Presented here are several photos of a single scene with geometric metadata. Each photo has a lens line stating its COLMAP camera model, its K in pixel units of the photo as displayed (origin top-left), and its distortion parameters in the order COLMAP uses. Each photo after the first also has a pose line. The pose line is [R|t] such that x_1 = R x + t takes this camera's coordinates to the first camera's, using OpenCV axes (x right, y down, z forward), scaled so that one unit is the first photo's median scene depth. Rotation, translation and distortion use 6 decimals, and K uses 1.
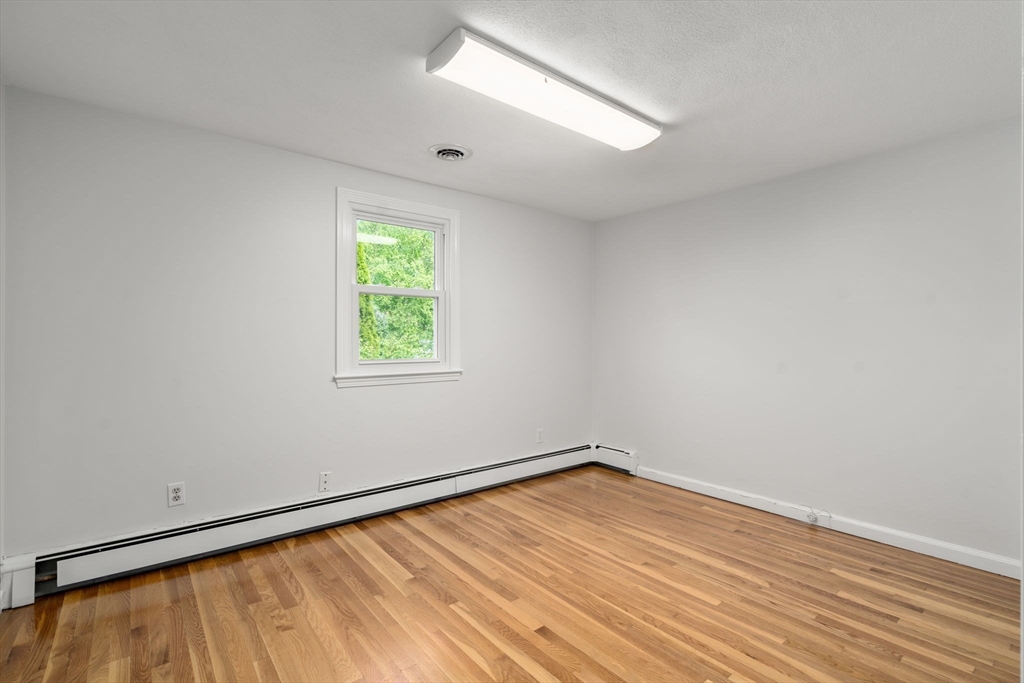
lens RADIAL K [[467.0, 0, 516.0], [0, 467.0, 344.0], [0, 0, 1]] dist [-0.002544, 0.000637]
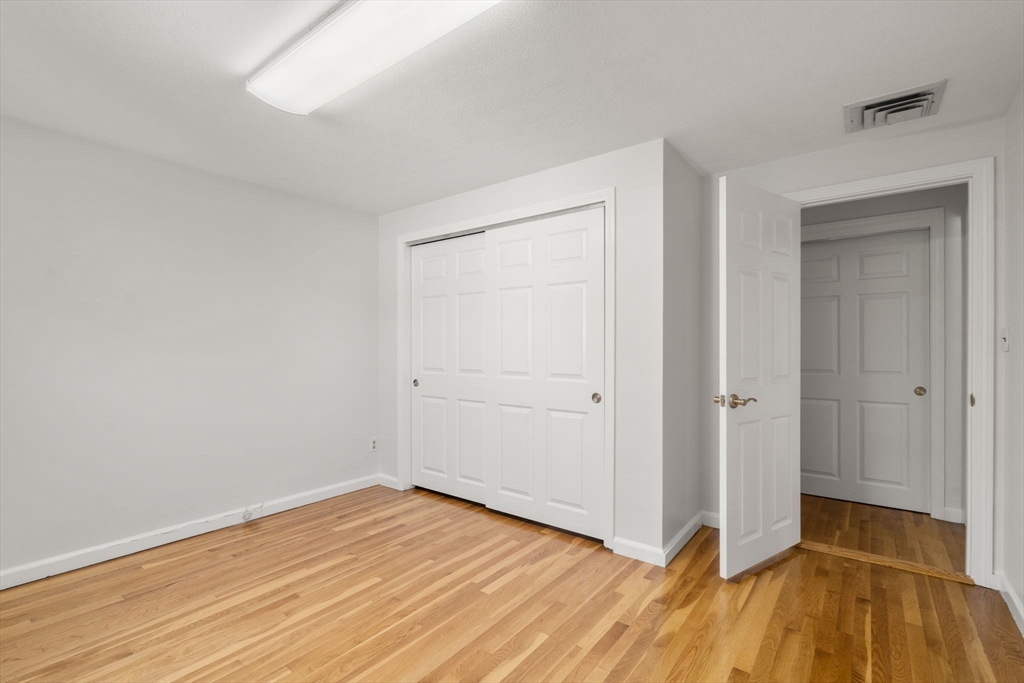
lens RADIAL K [[467.0, 0, 516.0], [0, 467.0, 344.0], [0, 0, 1]] dist [-0.002544, 0.000637]
pose [[-0.231297, 0.002783, 0.972879, -0.616524], [0.008802, 0.999961, -0.000768, -0.004297], [-0.972843, 0.008386, -0.231312, 0.781086]]
